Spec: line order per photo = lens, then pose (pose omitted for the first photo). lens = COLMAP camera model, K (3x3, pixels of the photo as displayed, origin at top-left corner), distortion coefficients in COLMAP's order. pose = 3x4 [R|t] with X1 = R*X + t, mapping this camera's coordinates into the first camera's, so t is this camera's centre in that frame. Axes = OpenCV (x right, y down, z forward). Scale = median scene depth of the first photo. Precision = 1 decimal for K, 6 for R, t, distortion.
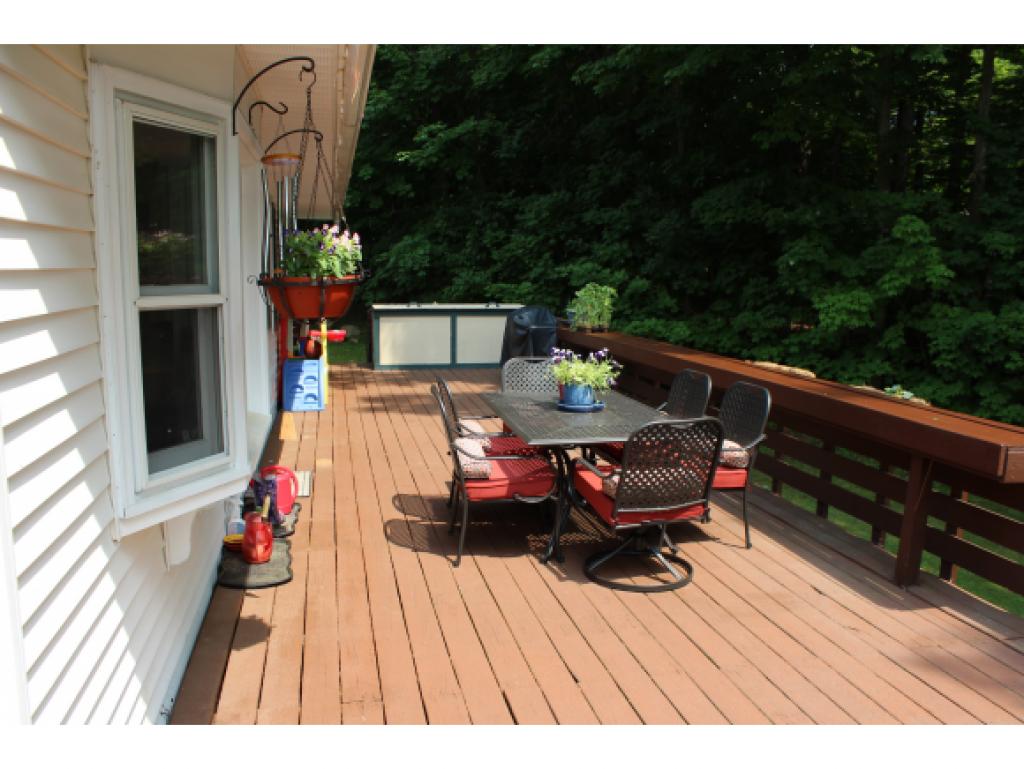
lens RADIAL K [[847.1, 0, 505.2], [0, 847.1, 397.3], [0, 0, 1]] dist [-0.126400, 0.079041]
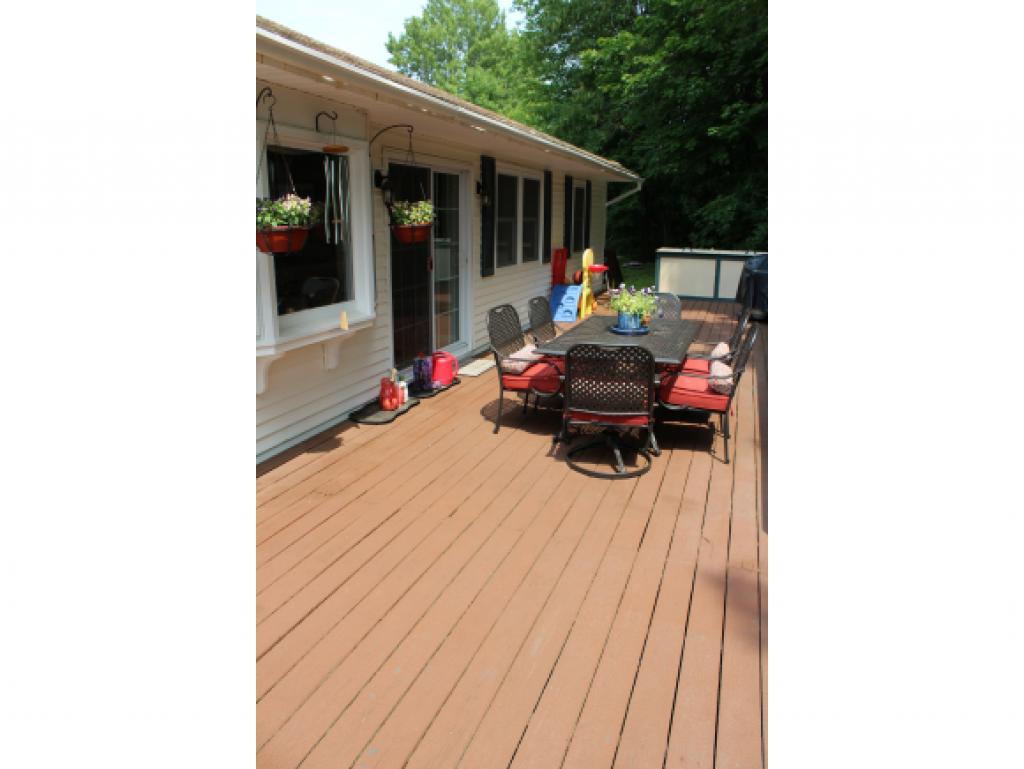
lens RADIAL K [[620.2, 0, 513.0], [0, 620.2, 398.4], [0, 0, 1]] dist [-0.118770, 0.064727]
pose [[0.858644, 0.145376, -0.491524, 0.405438], [-0.079721, 0.985144, 0.152107, -0.014905], [0.506335, -0.091421, 0.857477, 0.110367]]
